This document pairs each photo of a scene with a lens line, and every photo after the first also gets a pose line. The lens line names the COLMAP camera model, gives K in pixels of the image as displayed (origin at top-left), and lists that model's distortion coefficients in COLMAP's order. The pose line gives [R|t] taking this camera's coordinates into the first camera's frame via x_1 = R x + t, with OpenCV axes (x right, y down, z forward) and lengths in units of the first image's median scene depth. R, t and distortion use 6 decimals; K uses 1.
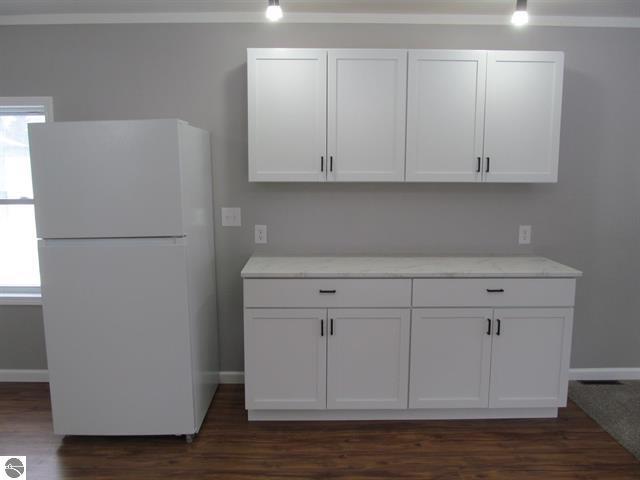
lens RADIAL K [[532.4, 0, 315.9], [0, 532.4, 238.2], [0, 0, 1]] dist [-0.059417, 0.033567]
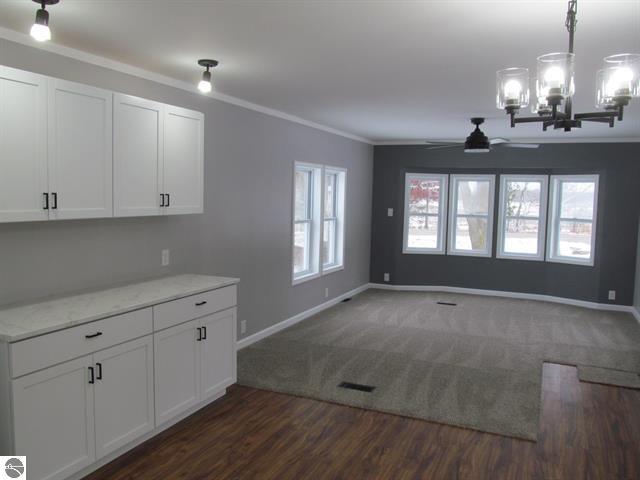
lens RADIAL K [[532.4, 0, 316.6], [0, 532.4, 237.9], [0, 0, 1]] dist [-0.059417, 0.033567]
pose [[0.420719, -0.068160, 0.904627, -0.625211], [0.106779, 0.993963, 0.025231, -0.052212], [-0.900885, 0.085980, 0.425457, 0.216029]]
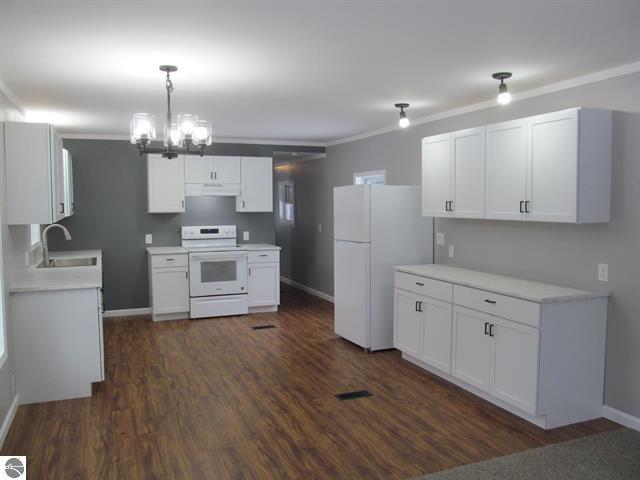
lens RADIAL K [[532.4, 0, 317.0], [0, 532.4, 238.7], [0, 0, 1]] dist [-0.059417, 0.033567]
pose [[0.366625, 0.058975, -0.928498, 1.352858], [-0.120877, 0.992549, 0.015314, -0.023923], [0.922483, 0.106619, 0.371022, 0.087802]]
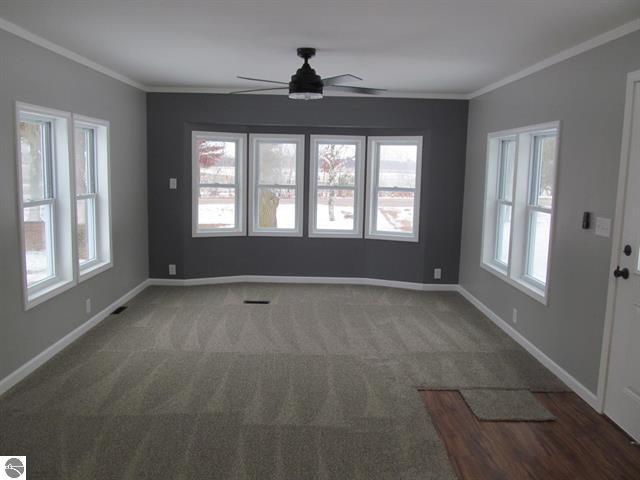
lens RADIAL K [[532.4, 0, 317.1], [0, 532.4, 236.2], [0, 0, 1]] dist [-0.059417, 0.033567]
pose [[0.003762, -0.134195, 0.990948, 0.003909], [0.118379, 0.984047, 0.132811, -0.080409], [-0.992961, 0.116808, 0.019588, 0.474671]]
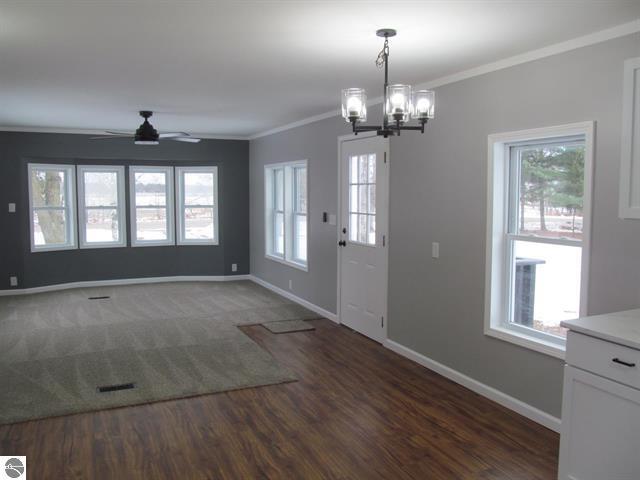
lens RADIAL K [[532.4, 0, 316.7], [0, 532.4, 235.0], [0, 0, 1]] dist [-0.059417, 0.033567]
pose [[-0.402756, -0.079433, 0.911854, -0.725305], [0.125784, 0.981972, 0.141099, -0.117039], [-0.906623, 0.171525, -0.385504, 0.740582]]
